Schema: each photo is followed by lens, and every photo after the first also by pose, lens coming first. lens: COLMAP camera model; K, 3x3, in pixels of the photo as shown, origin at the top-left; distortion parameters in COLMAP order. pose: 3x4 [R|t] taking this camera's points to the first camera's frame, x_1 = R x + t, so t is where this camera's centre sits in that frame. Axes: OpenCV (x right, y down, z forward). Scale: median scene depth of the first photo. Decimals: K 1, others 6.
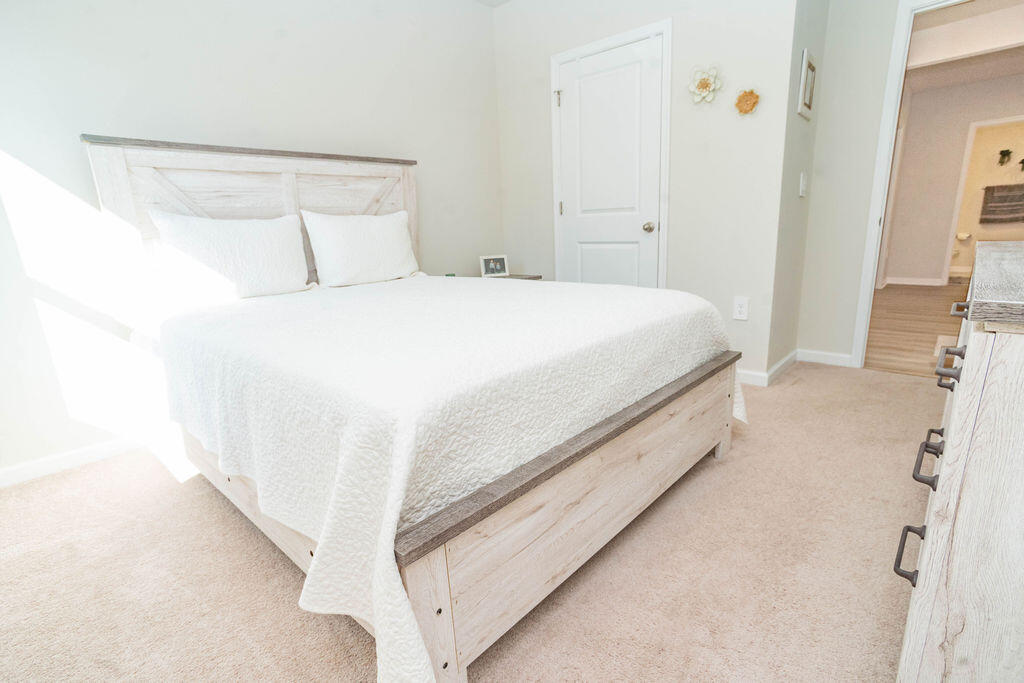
lens RADIAL K [[499.2, 0, 504.5], [0, 499.2, 352.1], [0, 0, 1]] dist [-0.023309, 0.004128]
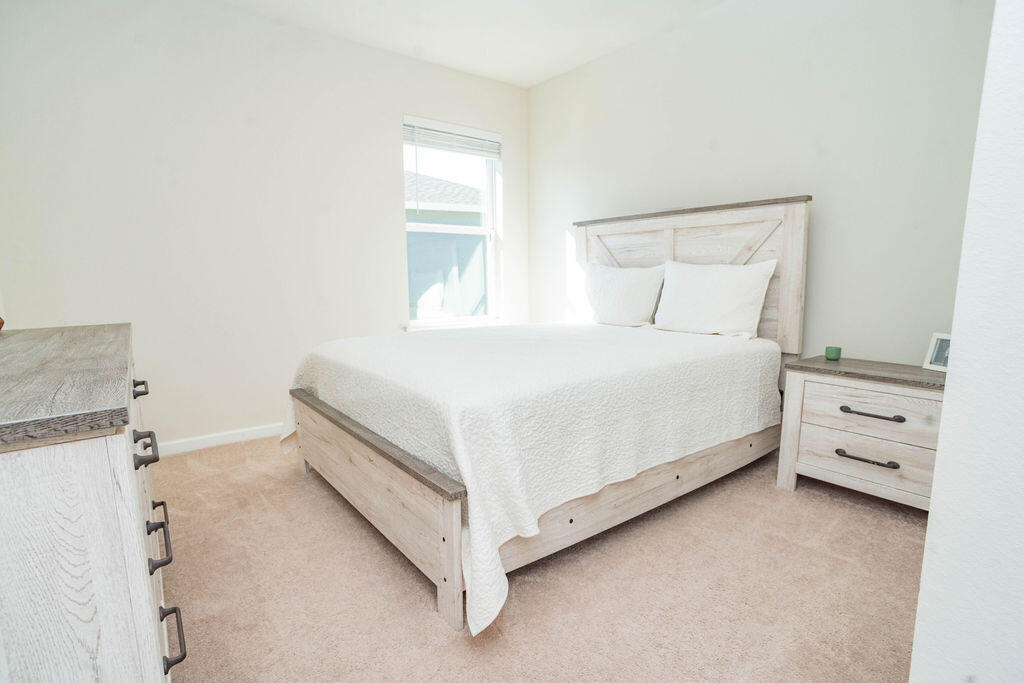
lens RADIAL K [[499.2, 0, 509.1], [0, 499.2, 343.9], [0, 0, 1]] dist [-0.023309, 0.004128]
pose [[-0.156870, 0.175685, -0.971868, 1.217178], [-0.229936, 0.950513, 0.208938, -0.391404], [0.960480, 0.256243, -0.108711, 1.243324]]
